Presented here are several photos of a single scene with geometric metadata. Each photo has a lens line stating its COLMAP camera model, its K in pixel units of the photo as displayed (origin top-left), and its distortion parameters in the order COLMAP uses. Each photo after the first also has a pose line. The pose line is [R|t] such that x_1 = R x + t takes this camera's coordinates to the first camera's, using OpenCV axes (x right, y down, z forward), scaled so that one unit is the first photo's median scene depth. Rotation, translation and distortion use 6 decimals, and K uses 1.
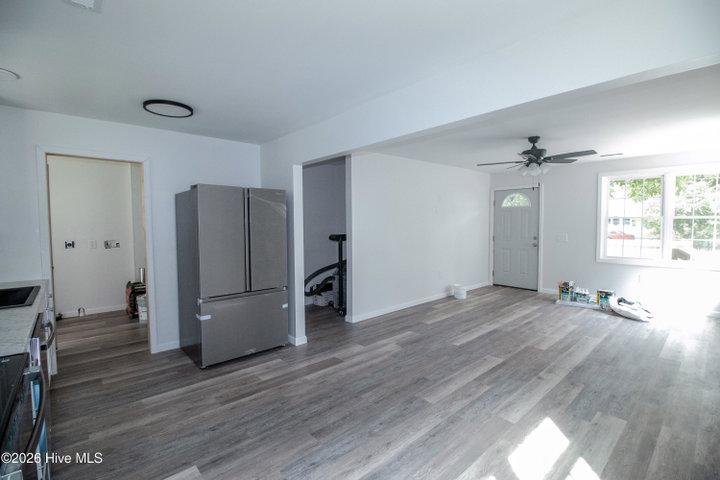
lens RADIAL K [[351.8, 0, 358.1], [0, 351.8, 239.4], [0, 0, 1]] dist [-0.005511, -0.001552]
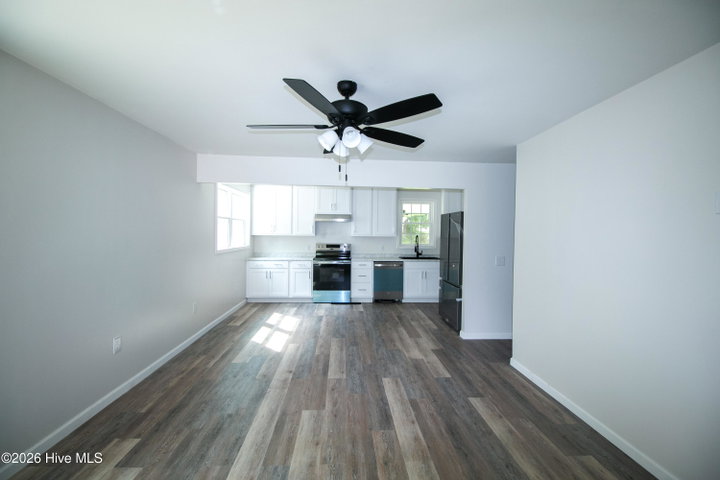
lens RADIAL K [[351.8, 0, 358.9], [0, 351.8, 237.9], [0, 0, 1]] dist [-0.005511, -0.001552]
pose [[-0.657258, 0.007607, -0.753628, 1.173482], [-0.051286, 0.997180, 0.054793, -0.110190], [0.751919, 0.074664, -0.655014, 1.798290]]
